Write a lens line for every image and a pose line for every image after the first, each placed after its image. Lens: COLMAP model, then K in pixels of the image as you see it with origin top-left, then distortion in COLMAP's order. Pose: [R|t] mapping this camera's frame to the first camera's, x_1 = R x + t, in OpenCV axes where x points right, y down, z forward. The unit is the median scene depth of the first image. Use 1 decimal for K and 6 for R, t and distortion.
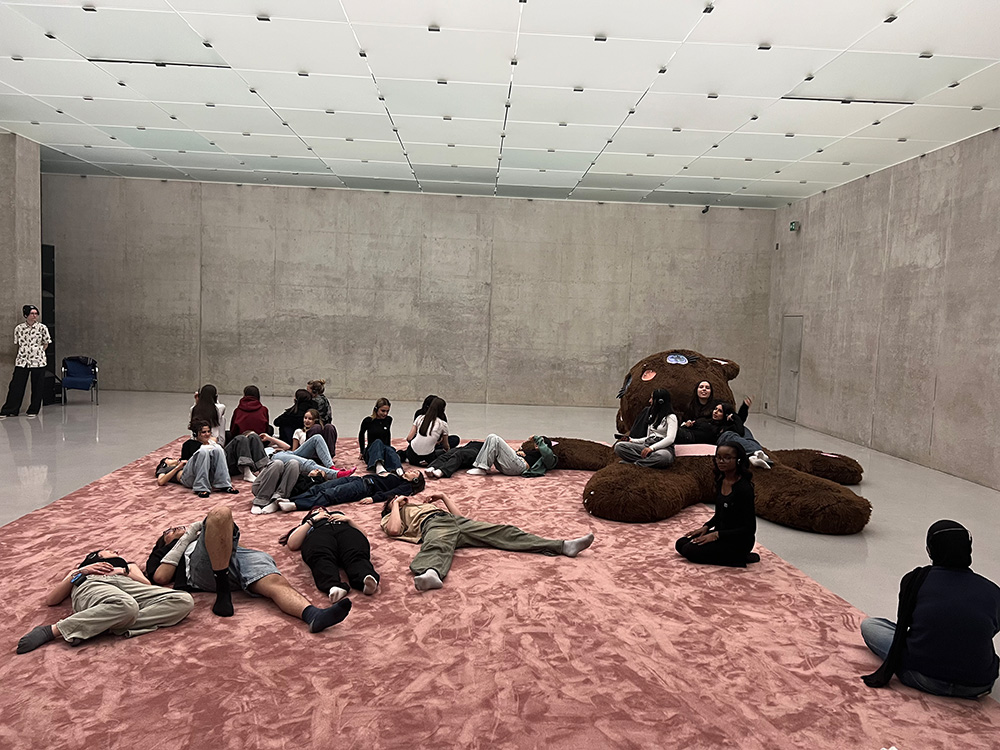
lens RADIAL K [[757.5, 0, 500.4], [0, 757.5, 384.9], [0, 0, 1]] dist [0.107084, -0.134924]
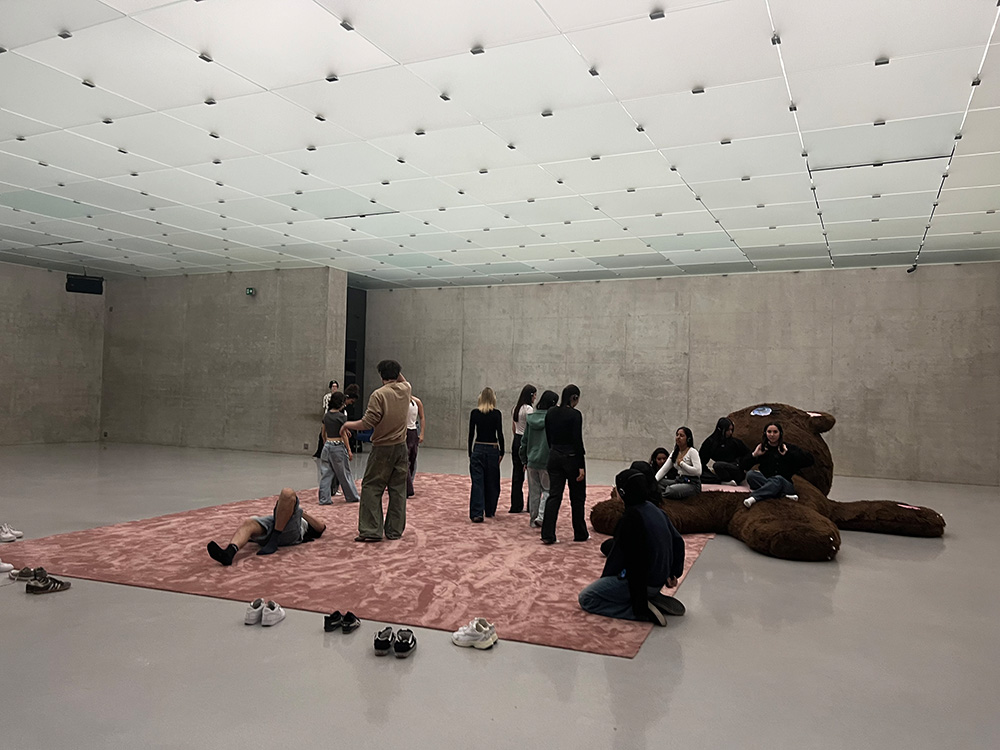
lens RADIAL K [[756.7, 0, 500.0], [0, 756.7, 375.0], [0, 0, 1]] dist [0.103432, -0.127803]
pose [[0.880943, -0.028492, -0.472364, 0.403427], [-0.031407, 0.992465, -0.118437, 0.052874], [0.472179, 0.119172, 0.873410, -0.115893]]
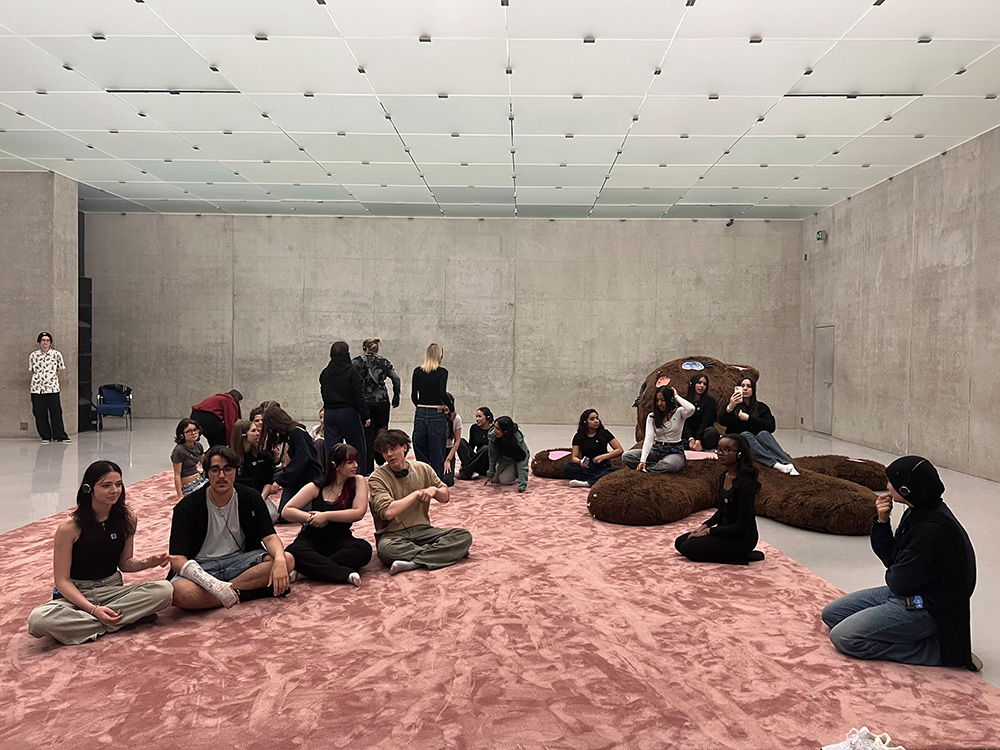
lens RADIAL K [[756.7, 0, 500.0], [0, 756.7, 375.0], [0, 0, 1]] dist [0.103432, -0.127803]
pose [[0.997614, -0.024278, -0.064623, 0.046439], [0.020394, 0.997984, -0.060101, 0.030989], [0.065952, 0.058640, 0.996098, 0.011287]]
